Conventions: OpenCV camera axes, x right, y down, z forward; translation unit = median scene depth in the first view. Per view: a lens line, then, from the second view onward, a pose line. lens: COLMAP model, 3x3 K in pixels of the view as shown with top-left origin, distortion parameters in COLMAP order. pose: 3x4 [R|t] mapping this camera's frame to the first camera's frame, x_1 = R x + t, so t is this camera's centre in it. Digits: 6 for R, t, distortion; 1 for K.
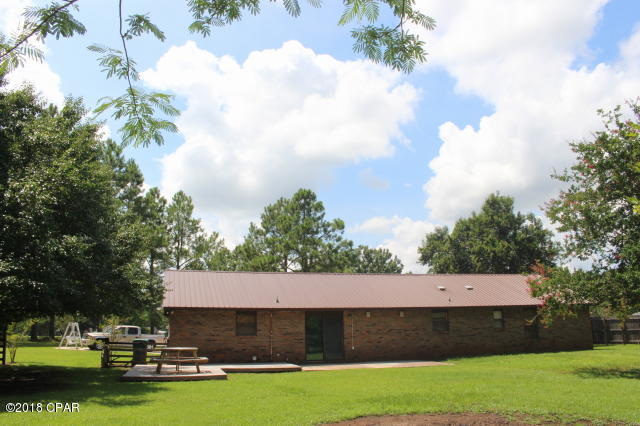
lens RADIAL K [[531.0, 0, 320.0], [0, 531.0, 213.0], [0, 0, 1]] dist [-0.156456, 0.129122]
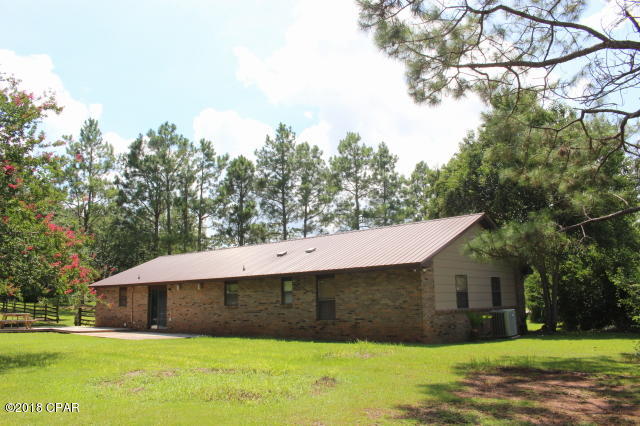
lens RADIAL K [[527.9, 0, 313.1], [0, 527.9, 212.4], [0, 0, 1]] dist [-0.152711, 0.120017]
pose [[0.562860, -0.128003, -0.816581, 0.744410], [0.209795, 0.977707, -0.008651, 0.078239], [0.799484, -0.166445, 0.577167, 0.448903]]
